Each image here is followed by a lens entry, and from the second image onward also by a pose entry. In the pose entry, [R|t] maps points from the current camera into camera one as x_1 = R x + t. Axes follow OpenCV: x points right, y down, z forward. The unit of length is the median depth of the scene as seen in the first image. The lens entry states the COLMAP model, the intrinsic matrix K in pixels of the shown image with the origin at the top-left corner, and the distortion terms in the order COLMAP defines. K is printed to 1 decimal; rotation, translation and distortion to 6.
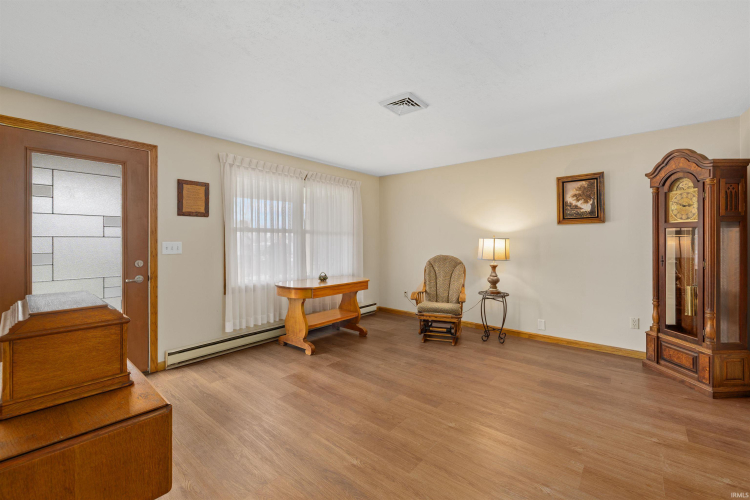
lens RADIAL K [[318.0, 0, 373.7], [0, 318.0, 237.6], [0, 0, 1]] dist [-0.000865, 0.000150]
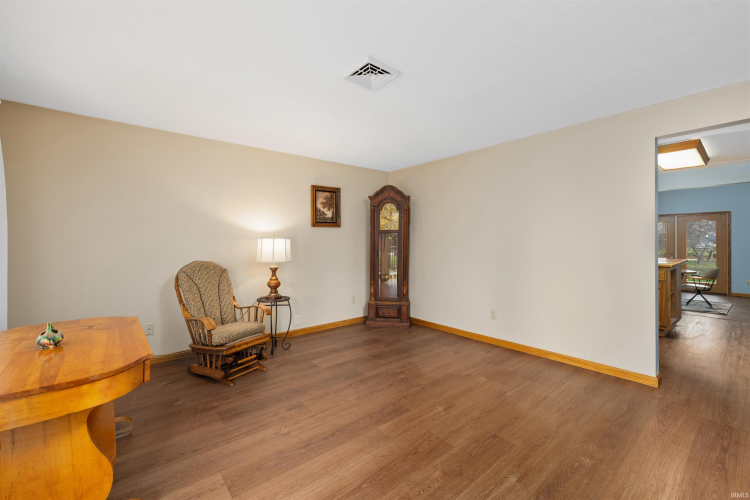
lens RADIAL K [[318.0, 0, 373.7], [0, 318.0, 237.6], [0, 0, 1]] dist [-0.000865, 0.000150]
pose [[0.175623, 0.014008, 0.984358, -0.523032], [-0.005102, 0.999898, -0.013318, 0.011837], [-0.984444, -0.002683, 0.175677, 0.621373]]
